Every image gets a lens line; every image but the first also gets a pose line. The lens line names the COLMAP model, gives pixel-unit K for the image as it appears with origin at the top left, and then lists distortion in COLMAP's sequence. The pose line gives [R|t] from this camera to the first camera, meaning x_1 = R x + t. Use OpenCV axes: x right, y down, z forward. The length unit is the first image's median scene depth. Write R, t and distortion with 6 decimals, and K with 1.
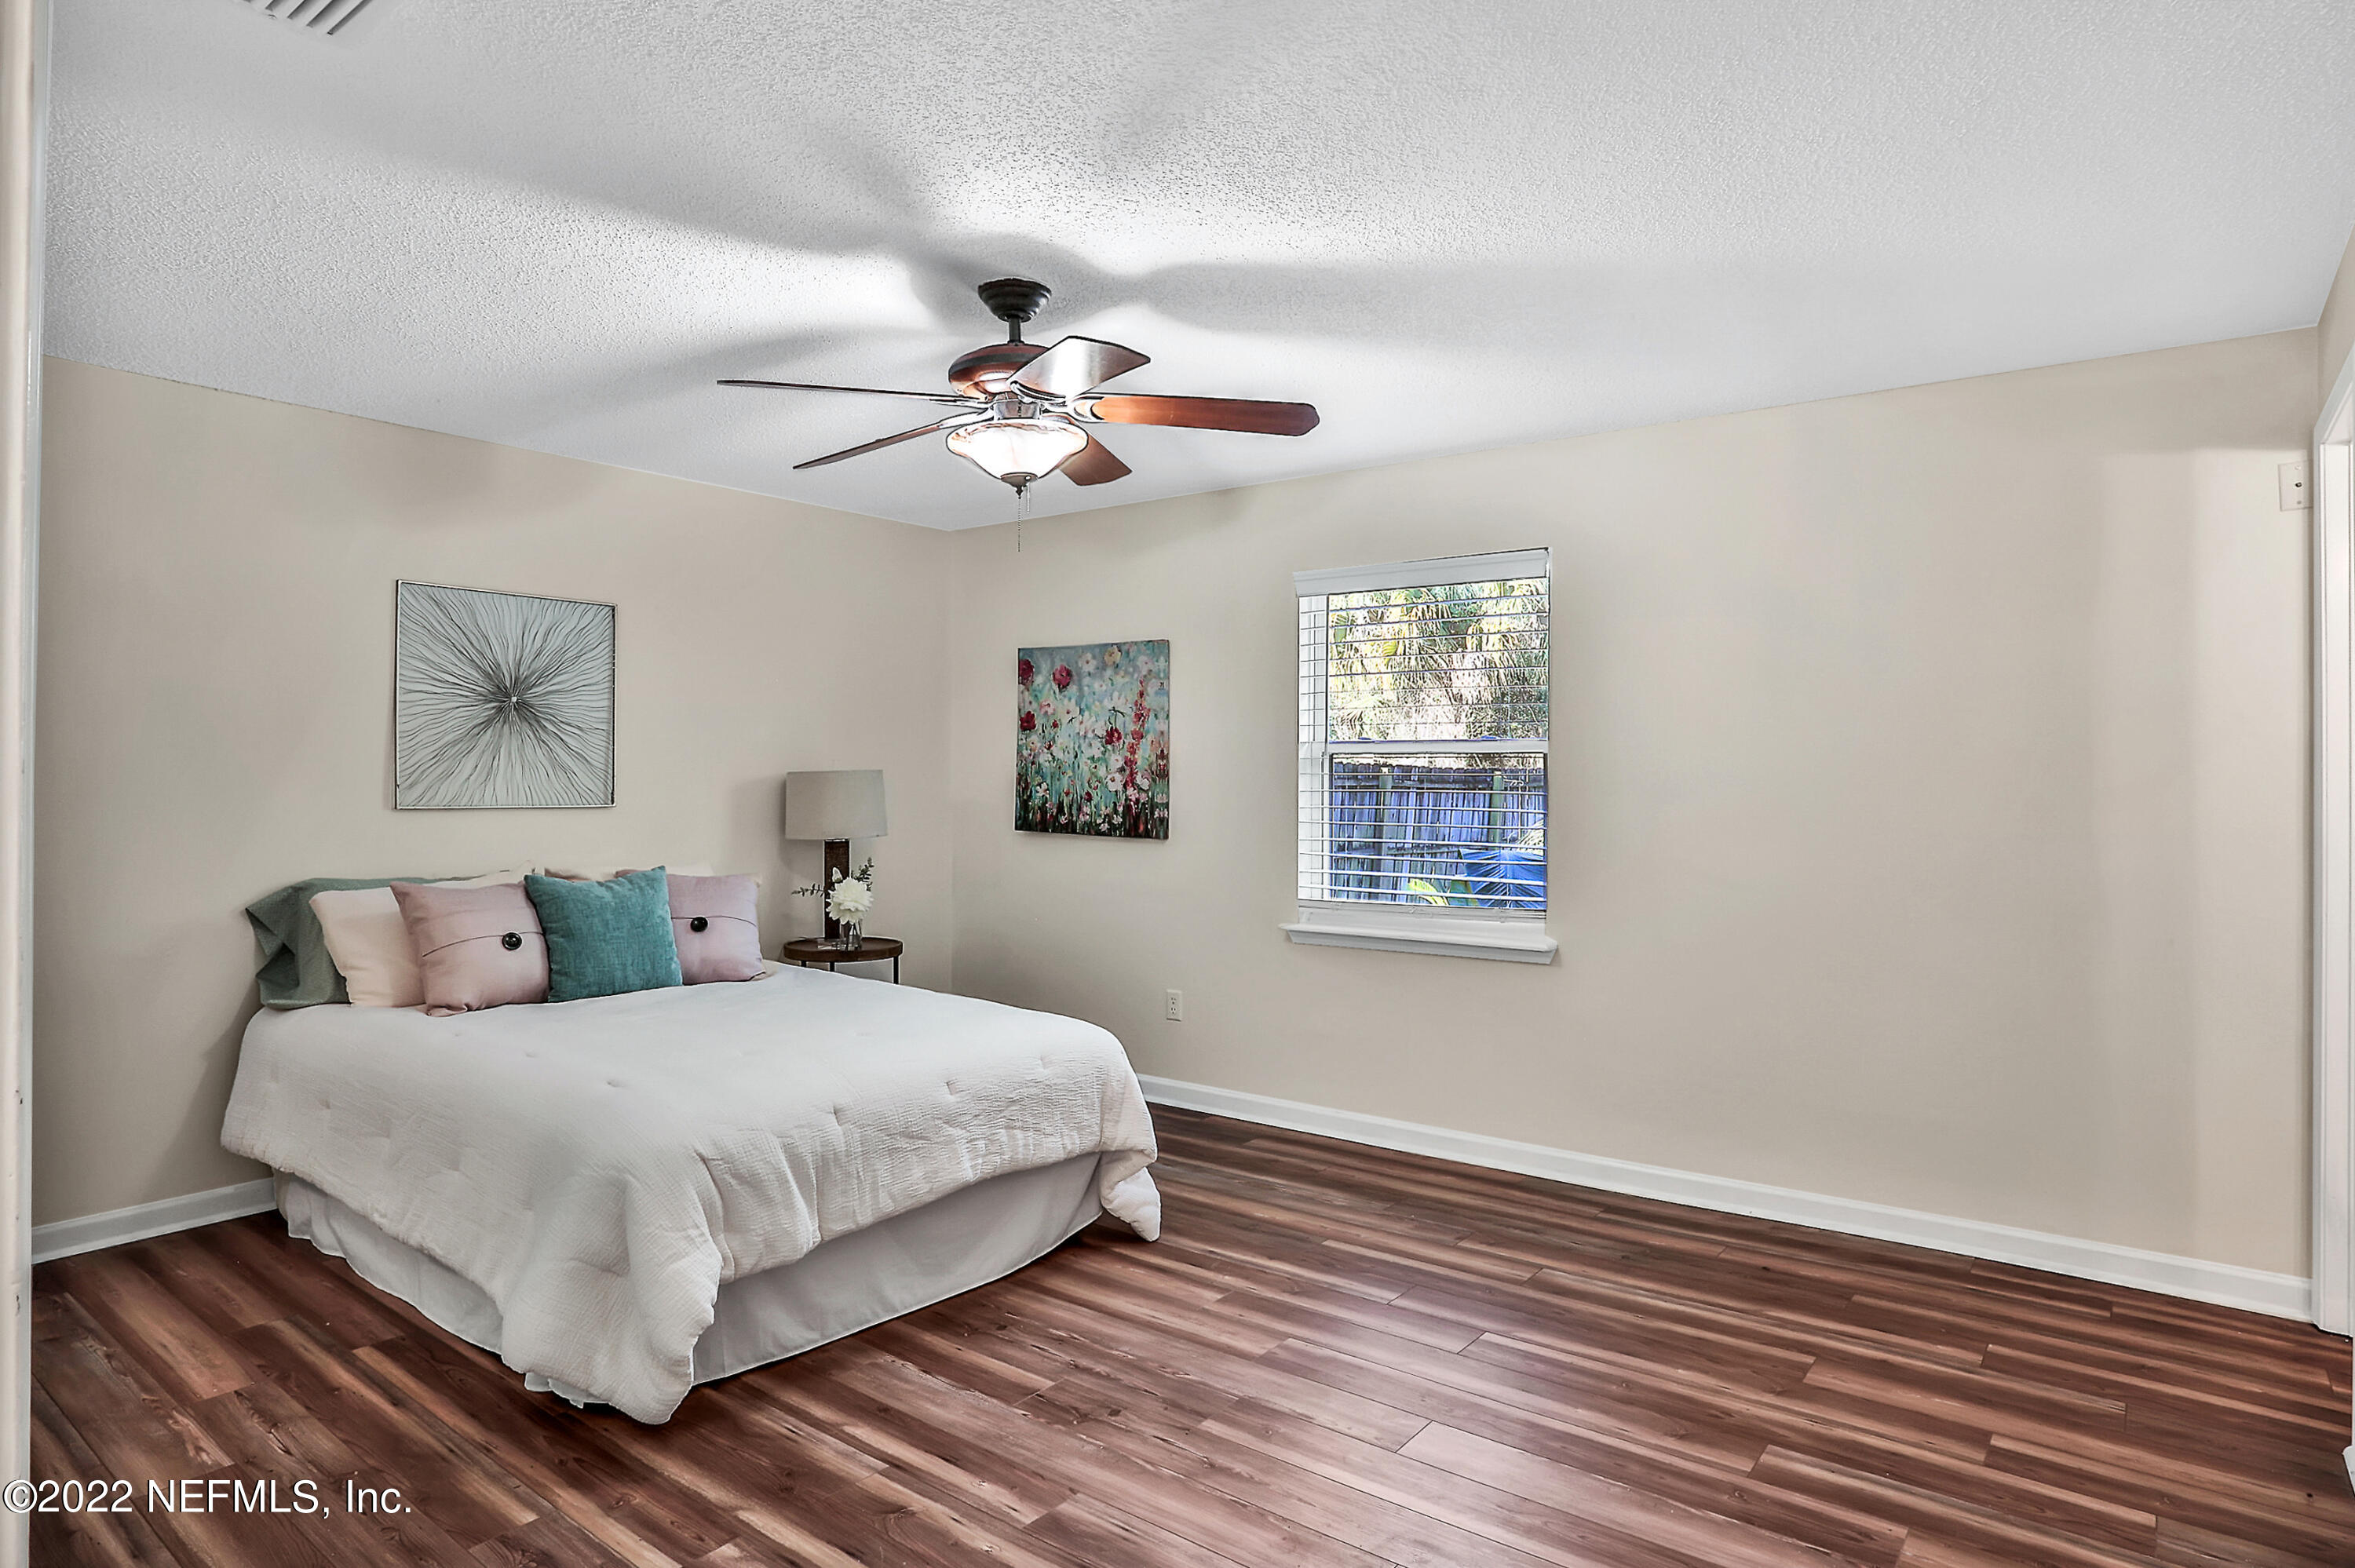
lens RADIAL K [[1289.7, 0, 1177.1], [0, 1289.7, 779.8], [0, 0, 1]] dist [-0.044516, 0.007596]
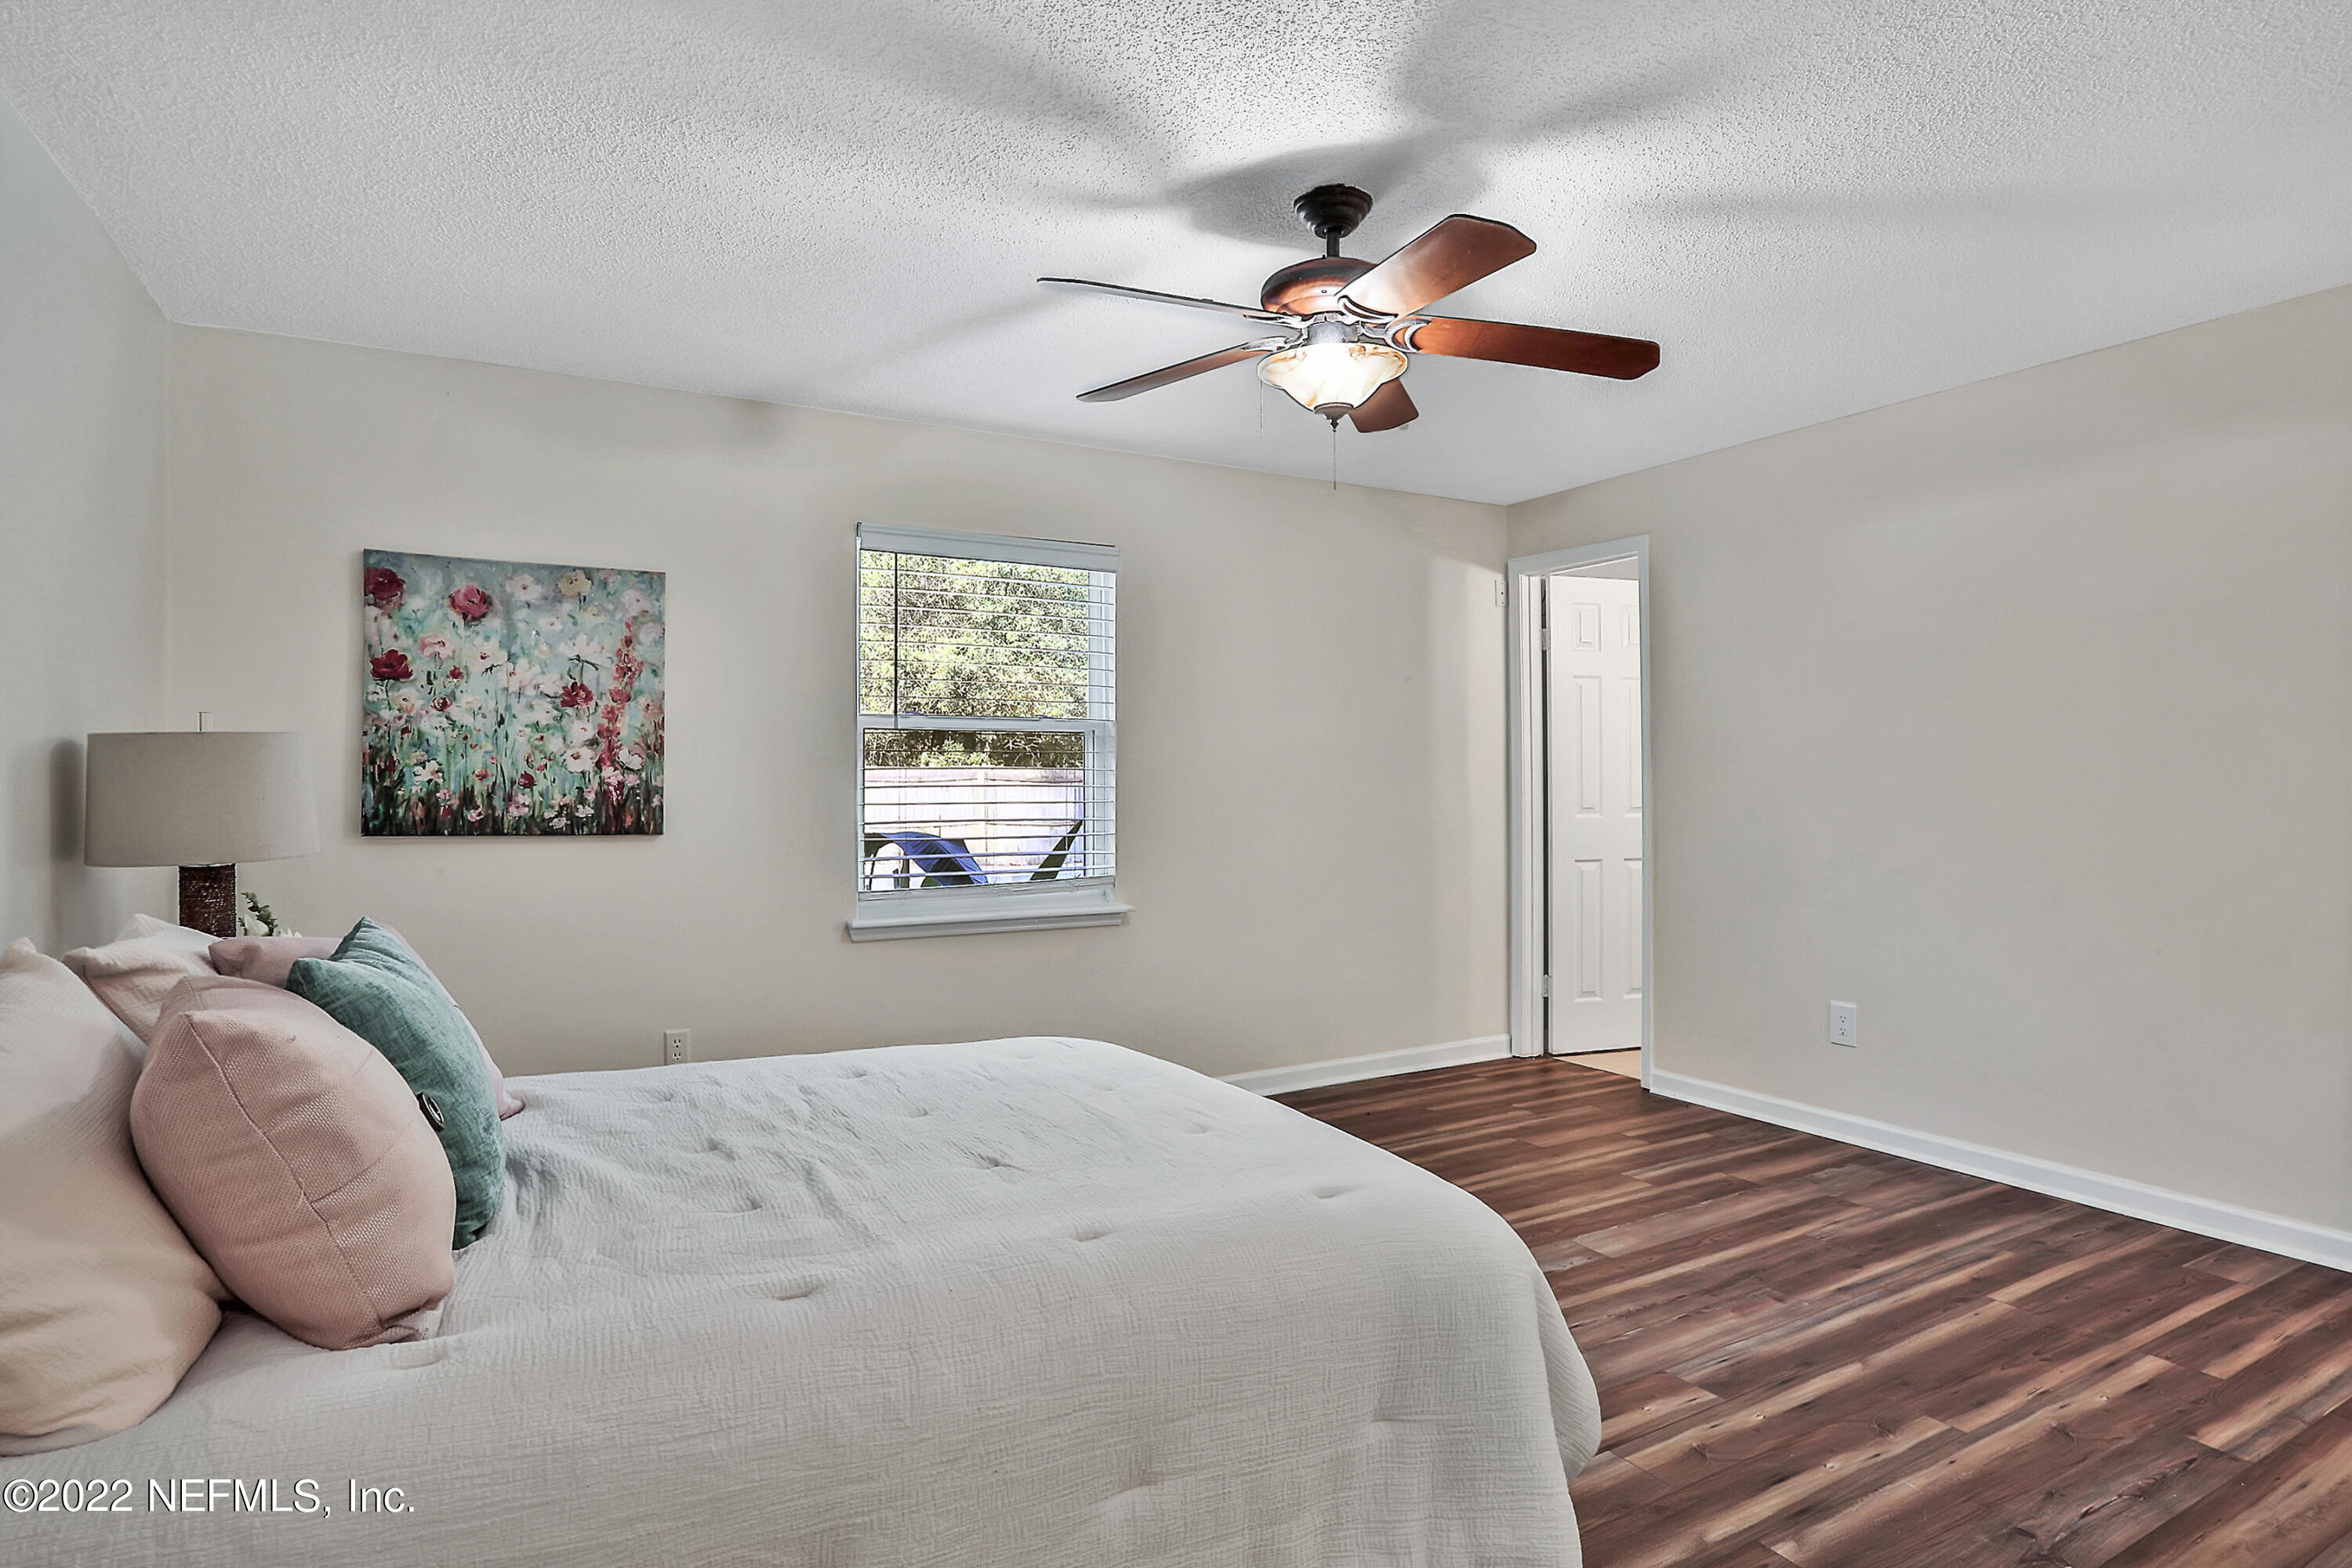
lens RADIAL K [[1245.2, 0, 1176.1], [0, 1245.2, 769.0], [0, 0, 1]] dist [-0.064100, 0.020877]
pose [[0.401279, 0.004066, 0.915947, -0.541130], [0.010132, 0.999909, -0.008878, 0.016457], [-0.915900, 0.012843, 0.401201, 0.420564]]
